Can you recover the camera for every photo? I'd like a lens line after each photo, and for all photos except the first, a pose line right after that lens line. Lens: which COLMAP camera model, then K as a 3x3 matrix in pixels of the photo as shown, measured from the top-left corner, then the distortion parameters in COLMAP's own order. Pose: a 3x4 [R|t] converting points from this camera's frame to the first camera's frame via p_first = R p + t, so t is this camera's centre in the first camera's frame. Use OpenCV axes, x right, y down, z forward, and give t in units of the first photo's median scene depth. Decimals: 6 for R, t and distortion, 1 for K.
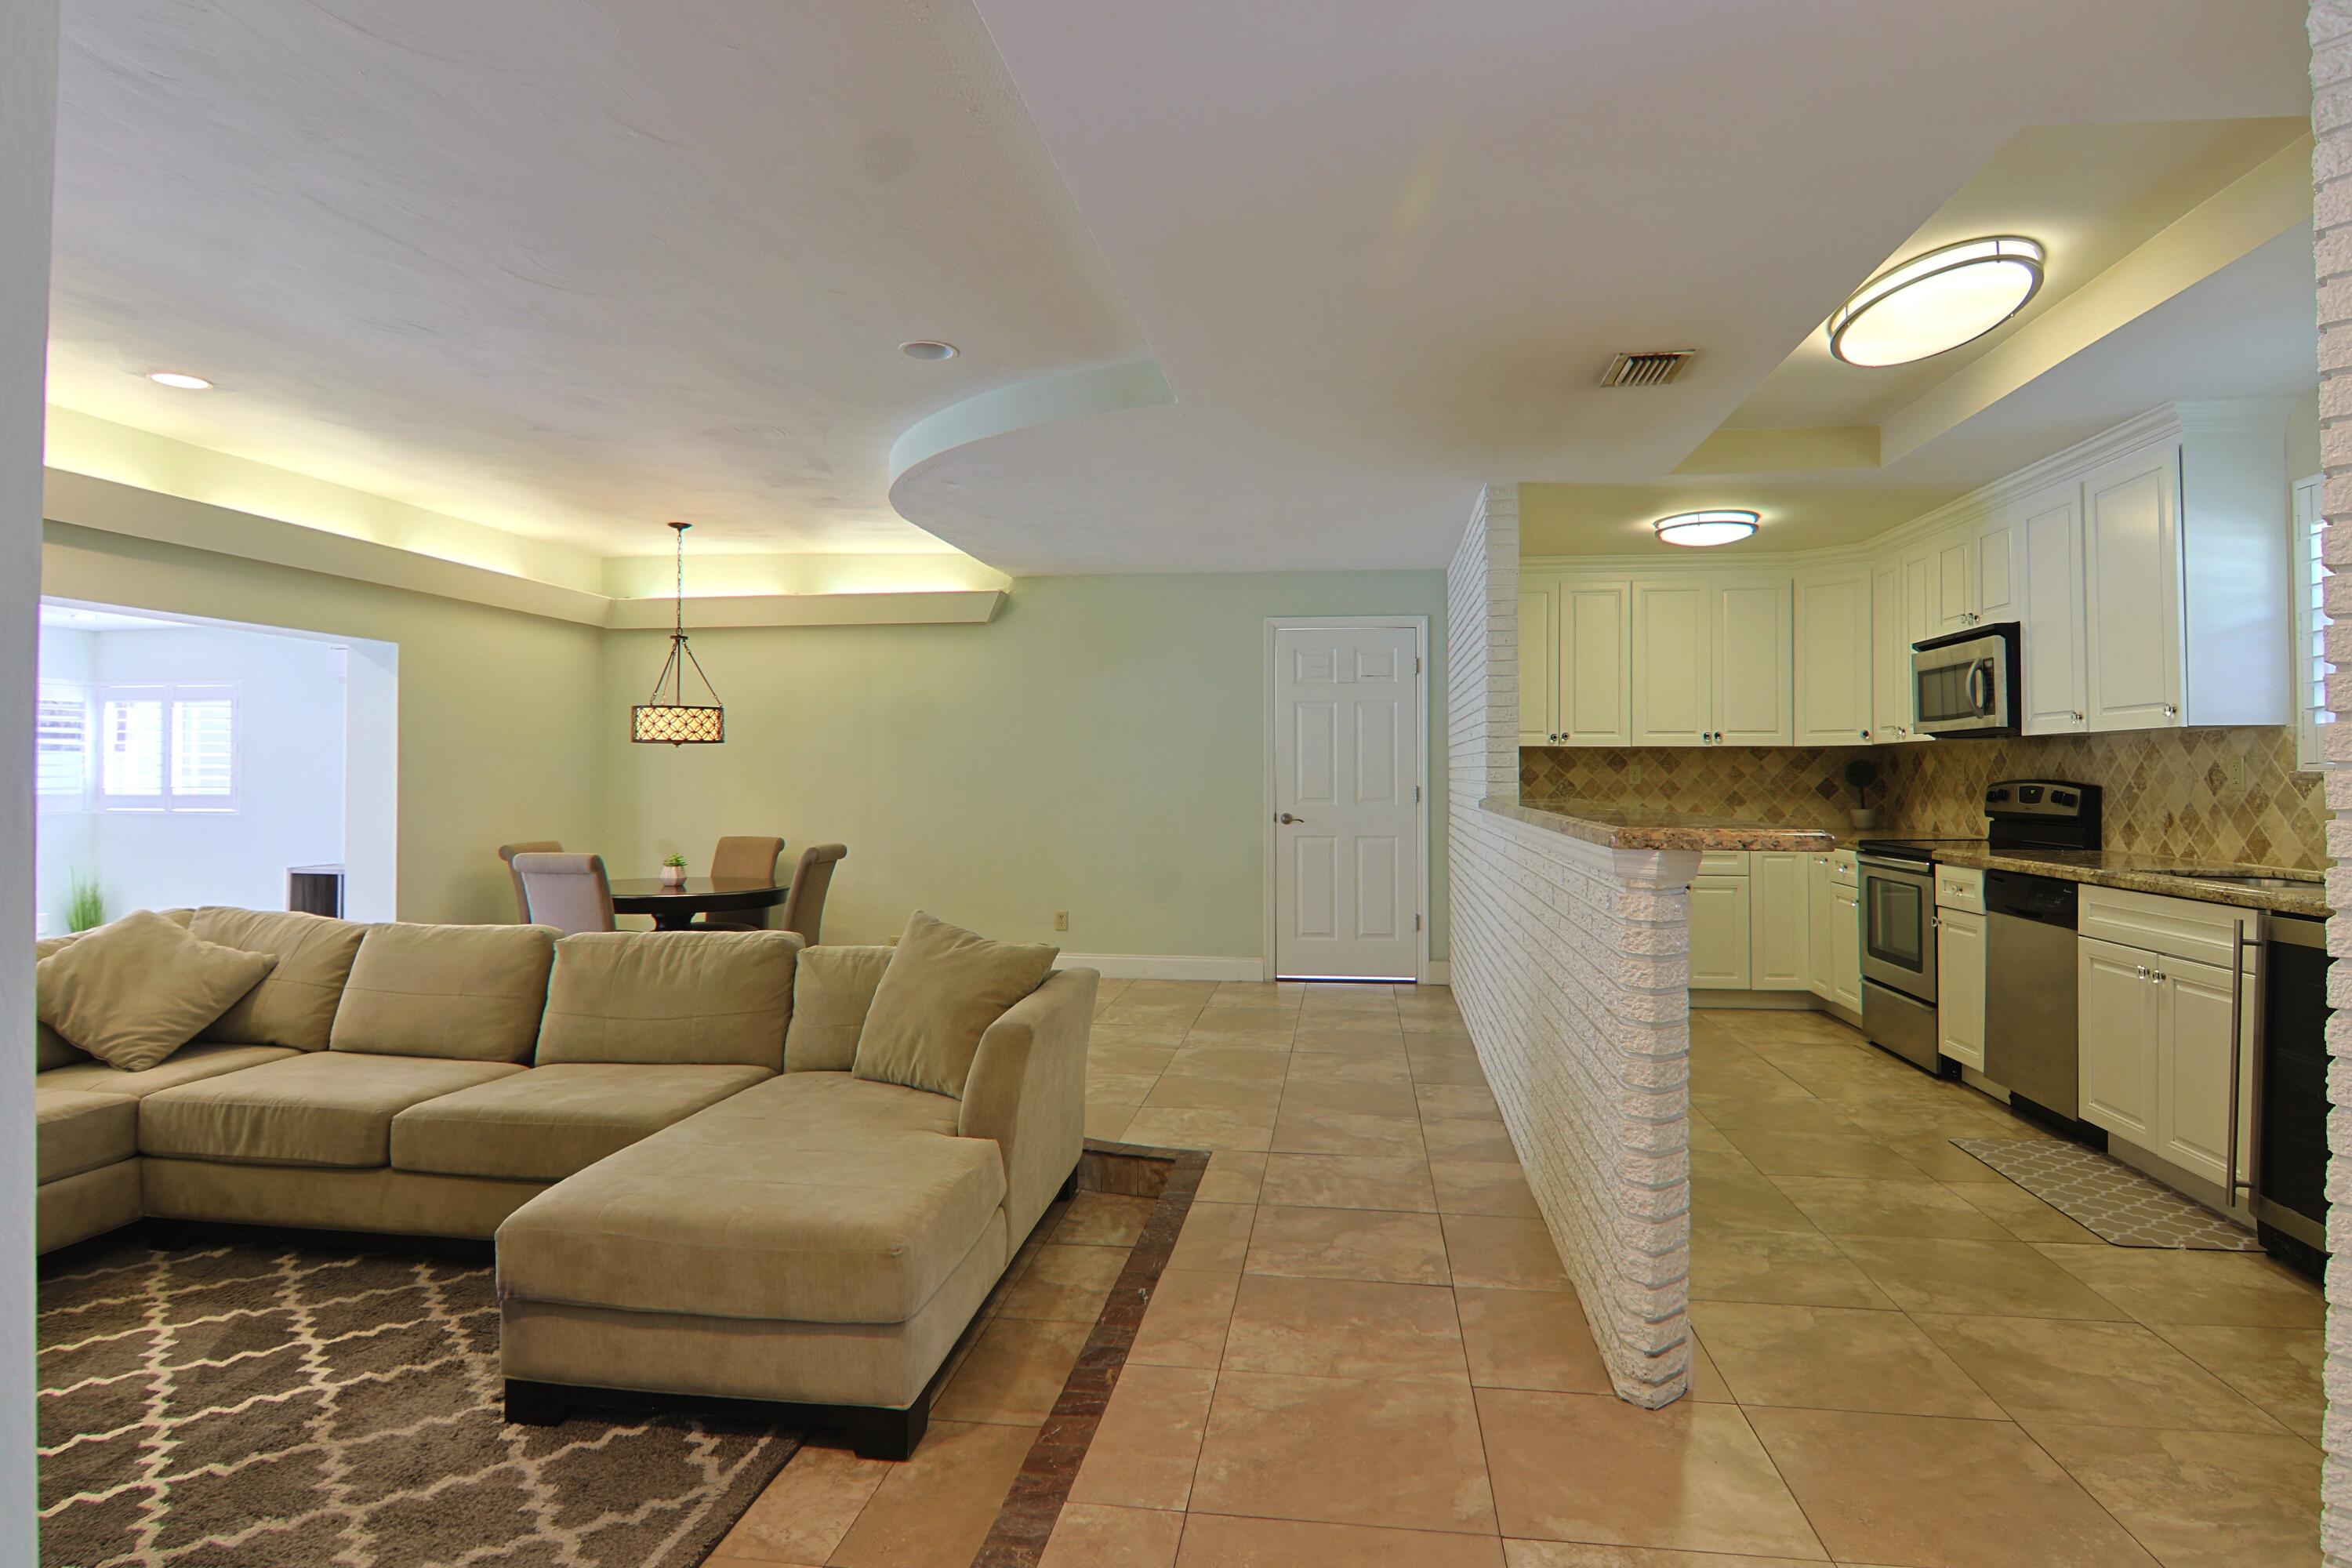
lens RADIAL K [[1259.8, 0, 1186.7], [0, 1259.8, 754.1], [0, 0, 1]] dist [-0.000742, -0.013535]
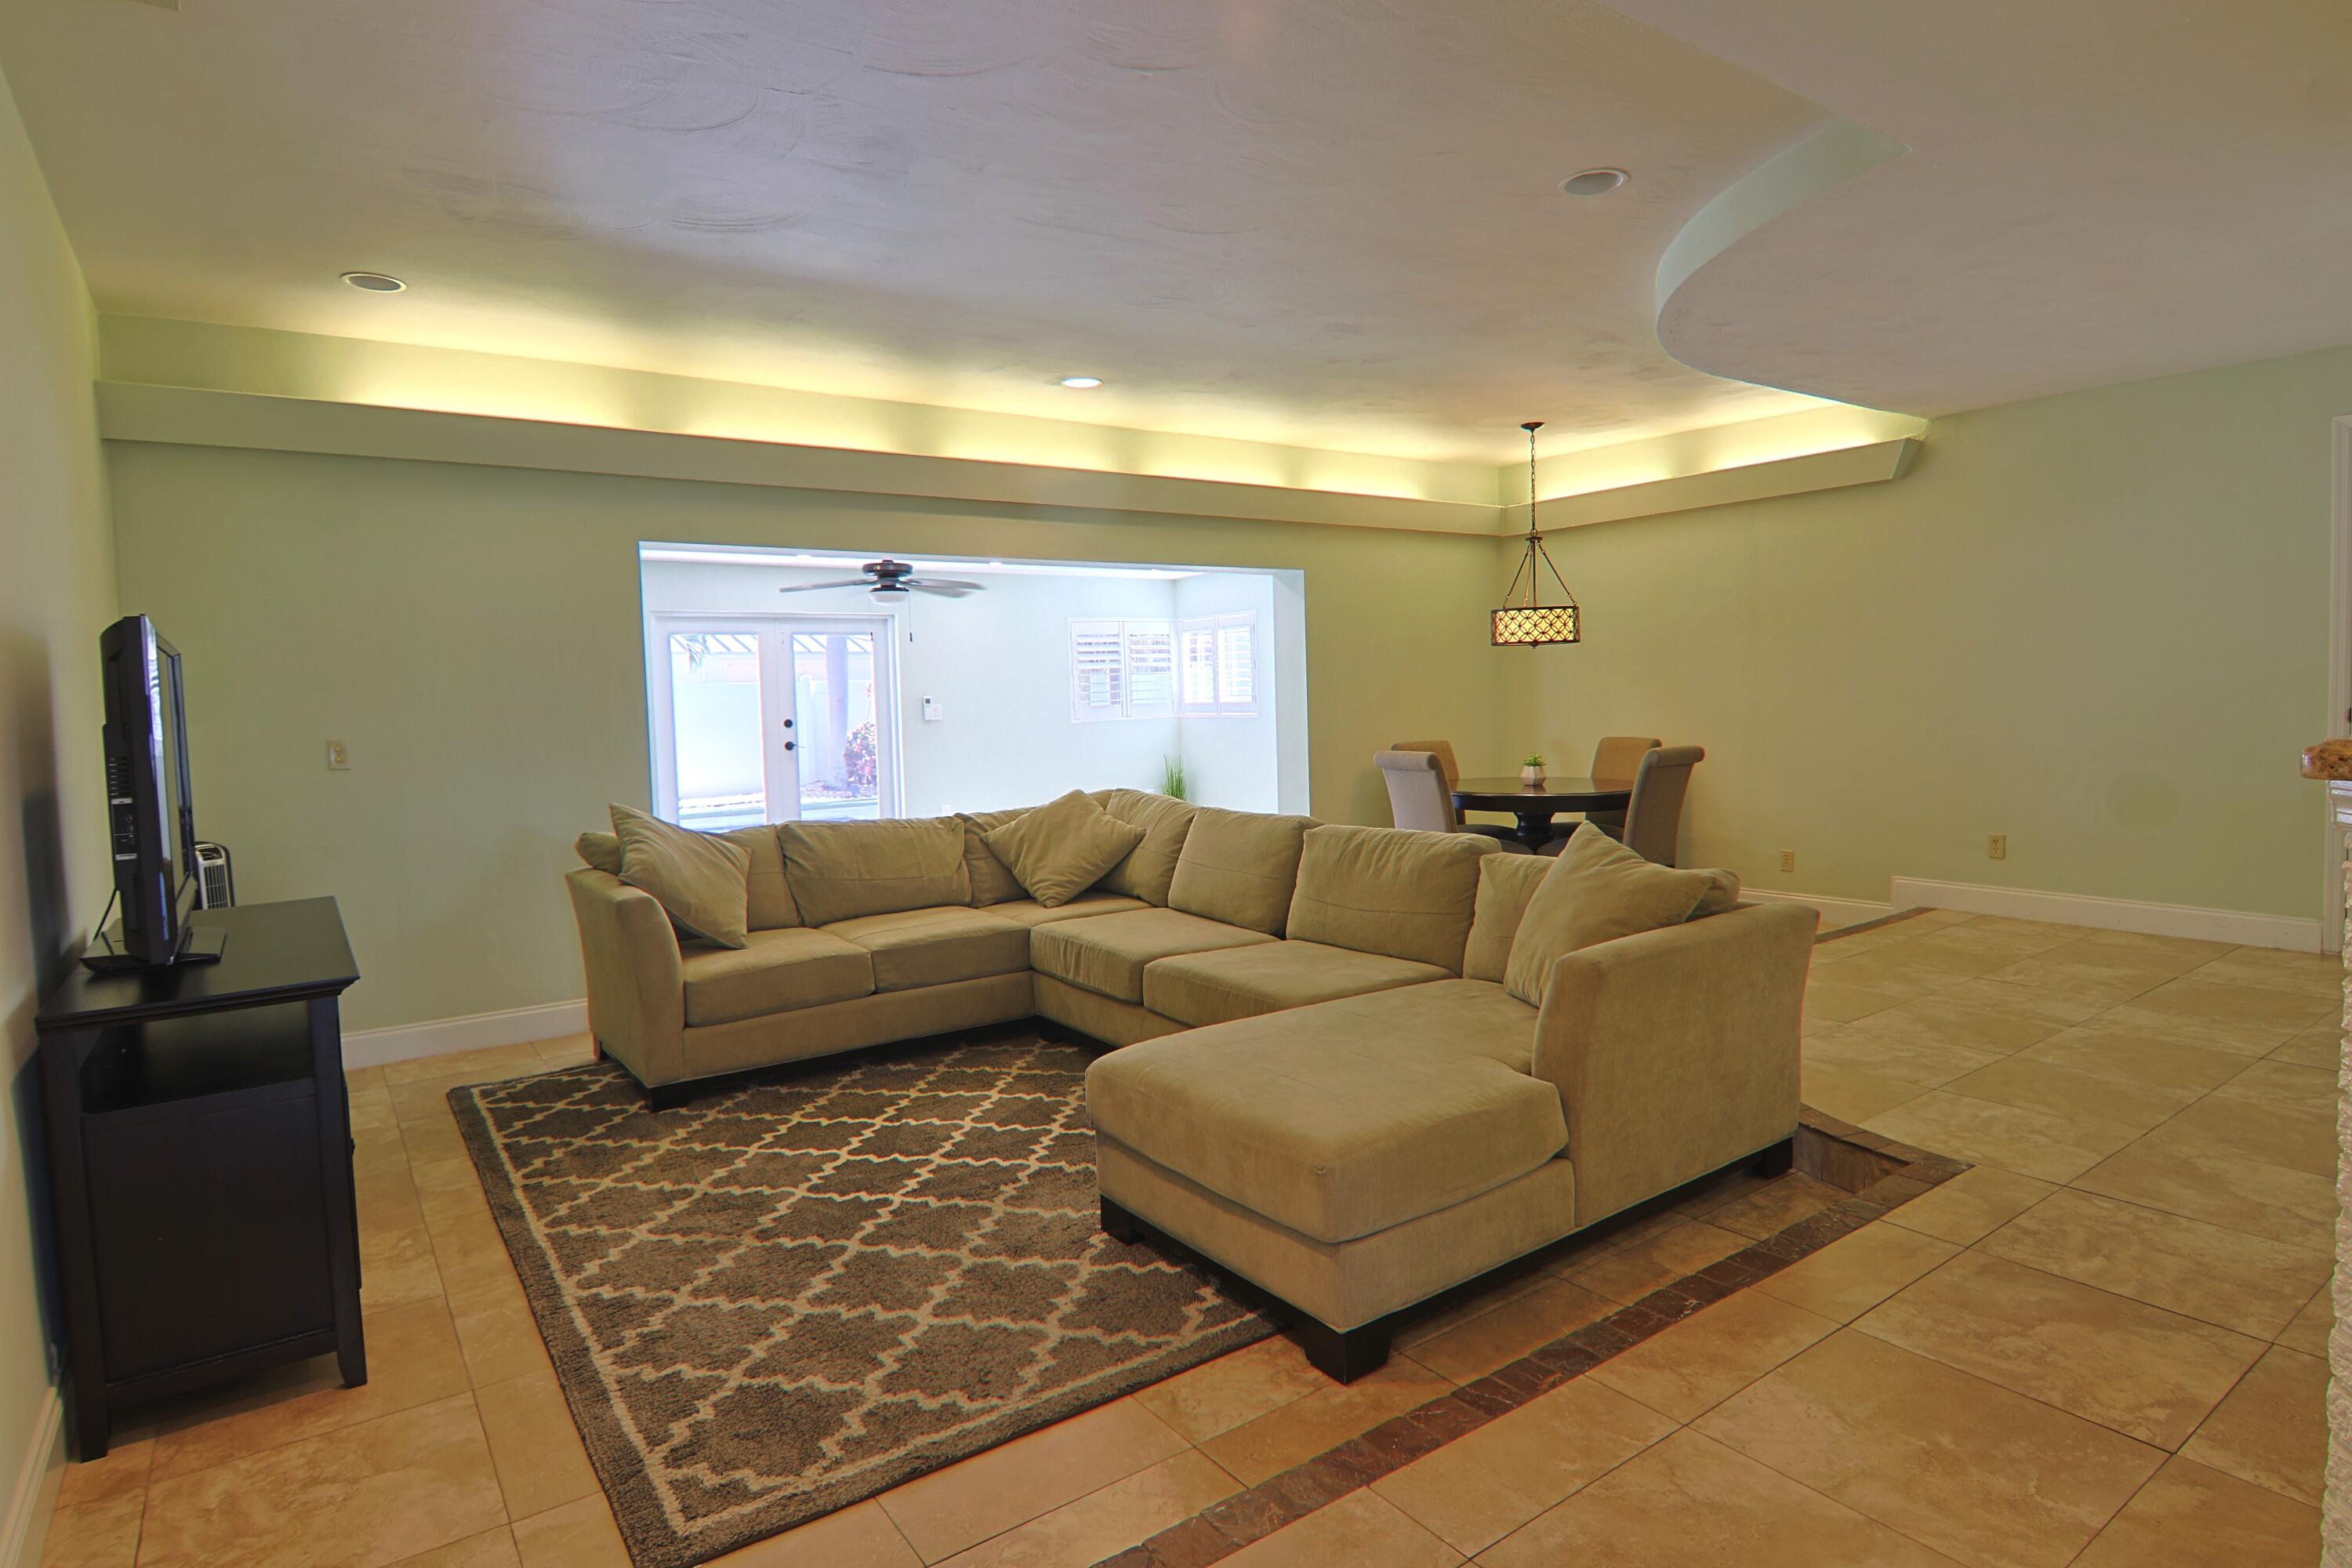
lens RADIAL K [[1259.8, 0, 1186.7], [0, 1259.8, 754.1], [0, 0, 1]] dist [-0.000742, -0.013535]
pose [[0.688412, 0.017197, -0.725116, 0.277434], [0.041126, 0.997185, 0.062694, 0.008316], [0.724153, -0.072980, 0.685767, 0.201819]]
